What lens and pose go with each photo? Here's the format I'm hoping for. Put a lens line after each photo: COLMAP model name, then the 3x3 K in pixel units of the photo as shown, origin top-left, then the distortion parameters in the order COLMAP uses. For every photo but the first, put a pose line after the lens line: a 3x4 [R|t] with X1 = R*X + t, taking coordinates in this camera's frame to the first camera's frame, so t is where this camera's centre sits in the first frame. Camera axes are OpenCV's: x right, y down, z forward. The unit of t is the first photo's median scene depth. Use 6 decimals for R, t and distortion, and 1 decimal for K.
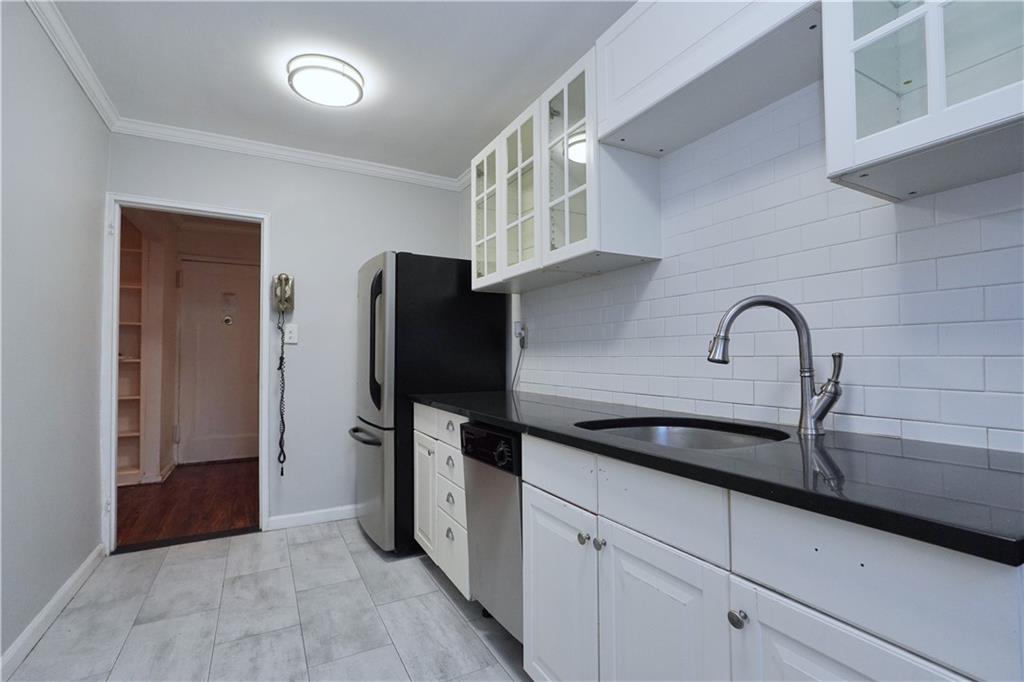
lens RADIAL K [[465.7, 0, 510.7], [0, 465.7, 343.8], [0, 0, 1]] dist [-0.024527, 0.011500]
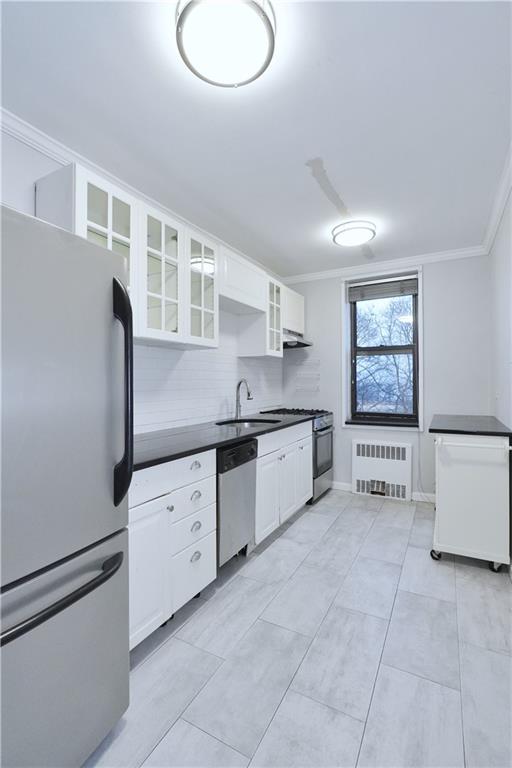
lens RADIAL K [[349.3, 0, 256.0], [0, 349.3, 384.0], [0, 0, 1]] dist [-0.024527, 0.011500]
pose [[-0.541258, 0.003358, 0.840850, -1.067171], [-0.014243, 0.999812, -0.013162, -0.022849], [-0.840736, -0.019100, -0.541109, 1.510920]]
